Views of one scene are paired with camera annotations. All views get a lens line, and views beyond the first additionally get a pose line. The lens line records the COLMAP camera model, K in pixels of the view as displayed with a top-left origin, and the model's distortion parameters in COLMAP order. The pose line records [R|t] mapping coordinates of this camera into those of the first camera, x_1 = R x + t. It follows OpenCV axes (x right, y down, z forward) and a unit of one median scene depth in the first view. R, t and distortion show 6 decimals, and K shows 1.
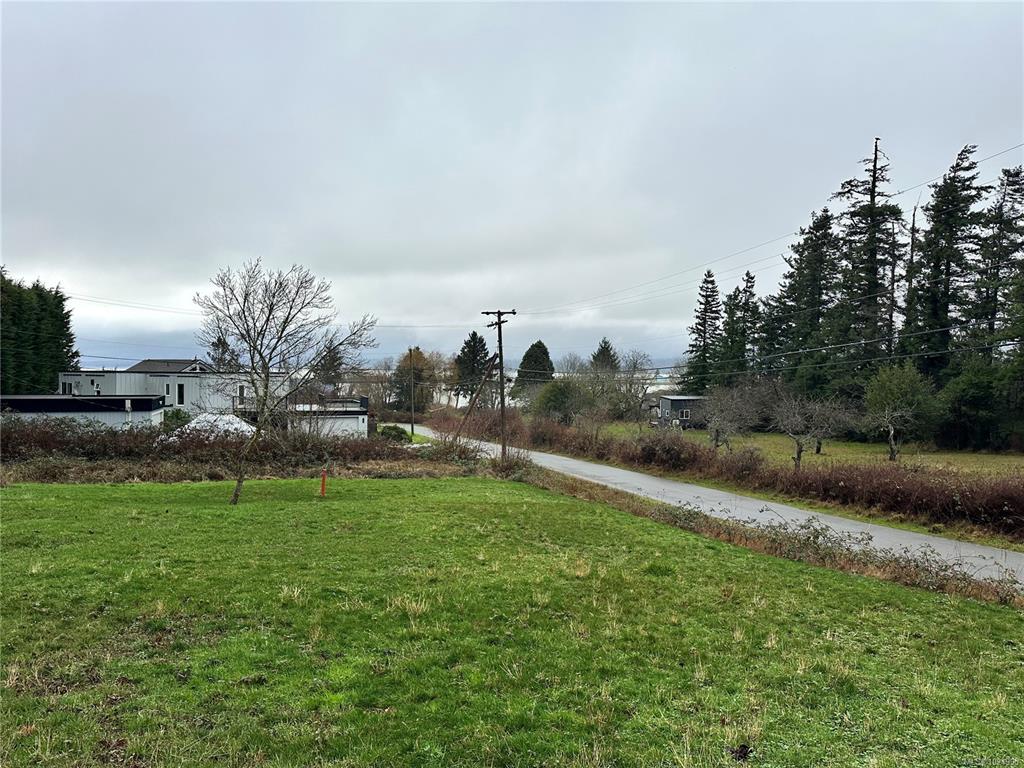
lens RADIAL K [[714.2, 0, 512.7], [0, 714.2, 379.2], [0, 0, 1]] dist [0.090317, -0.099575]
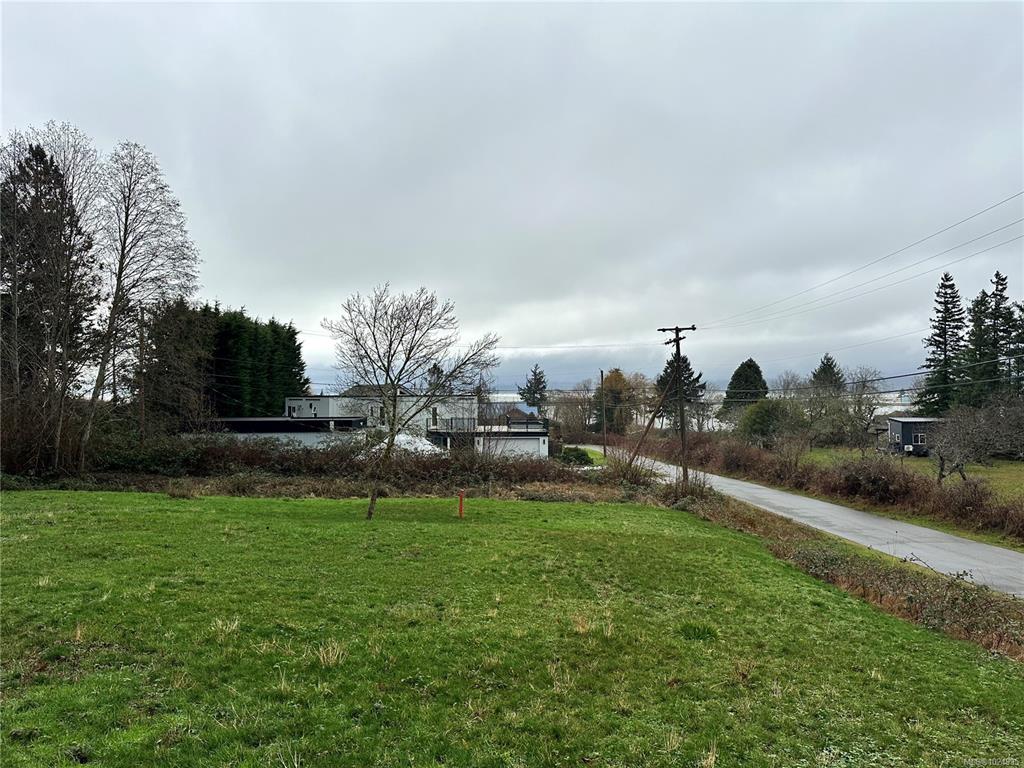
lens RADIAL K [[714.2, 0, 519.6], [0, 714.2, 374.8], [0, 0, 1]] dist [0.090317, -0.099575]
pose [[0.959301, -0.018820, -0.281757, 0.027450], [0.008378, 0.999234, -0.038220, 0.001095], [0.282261, 0.034304, 0.958724, 0.018176]]
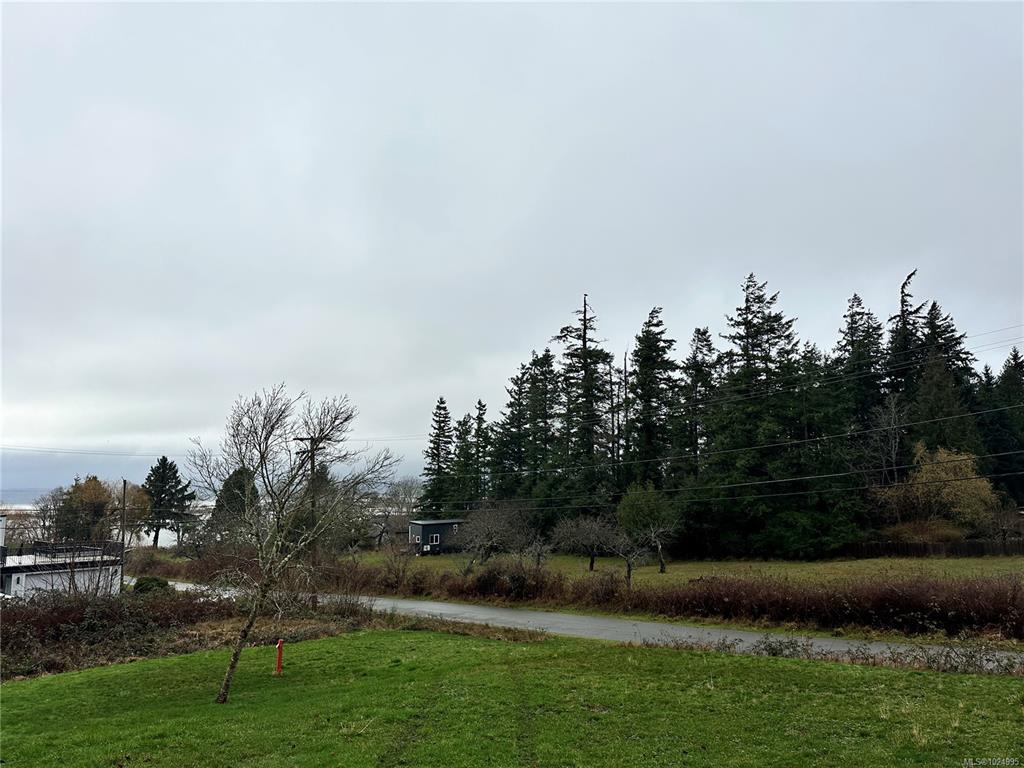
lens RADIAL K [[714.2, 0, 503.8], [0, 714.2, 374.0], [0, 0, 1]] dist [0.090317, -0.099575]
pose [[0.902559, 0.045757, 0.428128, -0.117131], [0.030417, 0.985077, -0.169405, -0.006181], [-0.429491, 0.165920, 0.887698, 0.033600]]
